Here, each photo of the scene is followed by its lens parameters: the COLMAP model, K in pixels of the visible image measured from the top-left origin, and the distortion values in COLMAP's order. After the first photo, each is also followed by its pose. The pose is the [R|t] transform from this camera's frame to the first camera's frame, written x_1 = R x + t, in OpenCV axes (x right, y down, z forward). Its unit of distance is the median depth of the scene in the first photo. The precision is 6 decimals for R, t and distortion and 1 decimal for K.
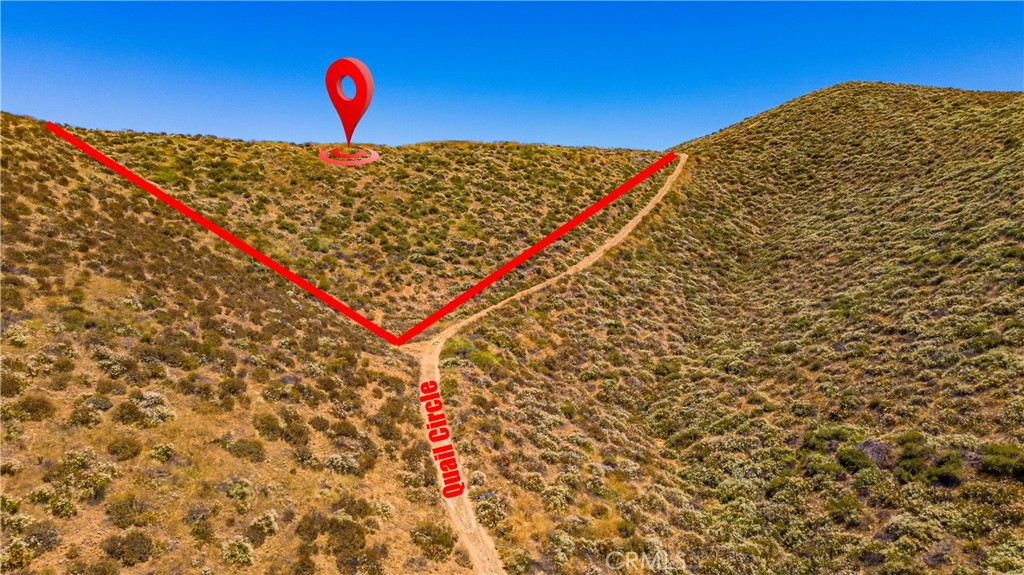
lens RADIAL K [[736.8, 0, 512.0], [0, 736.8, 287.5], [0, 0, 1]] dist [0.078161, -0.002565]
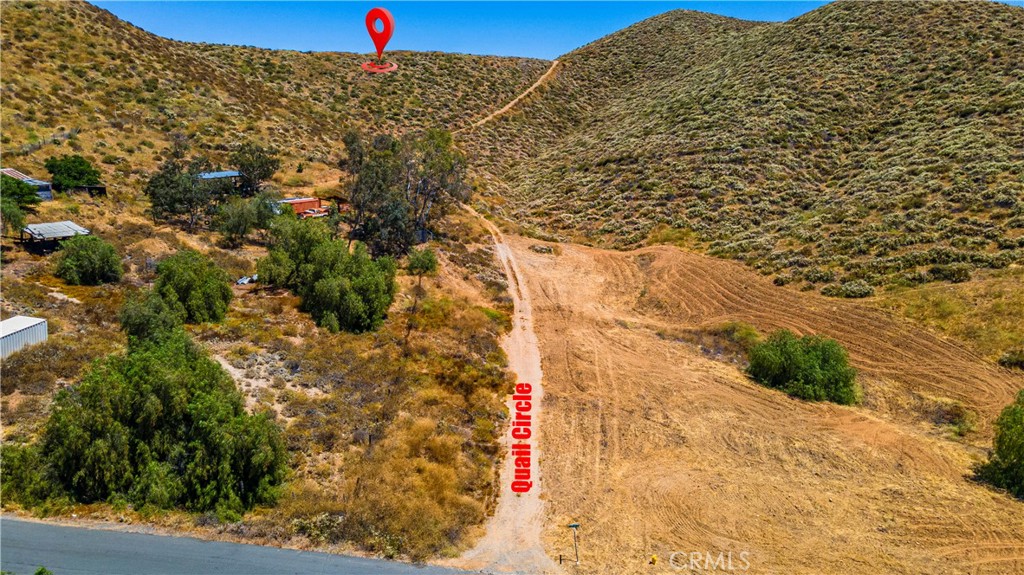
lens RADIAL K [[736.8, 0, 512.0], [0, 736.8, 287.5], [0, 0, 1]] dist [0.078161, -0.002565]
pose [[0.995581, -0.024774, 0.090578, -0.000999], [0.014333, 0.993360, 0.114154, 0.151202], [-0.092805, -0.112352, 0.989325, -0.778210]]
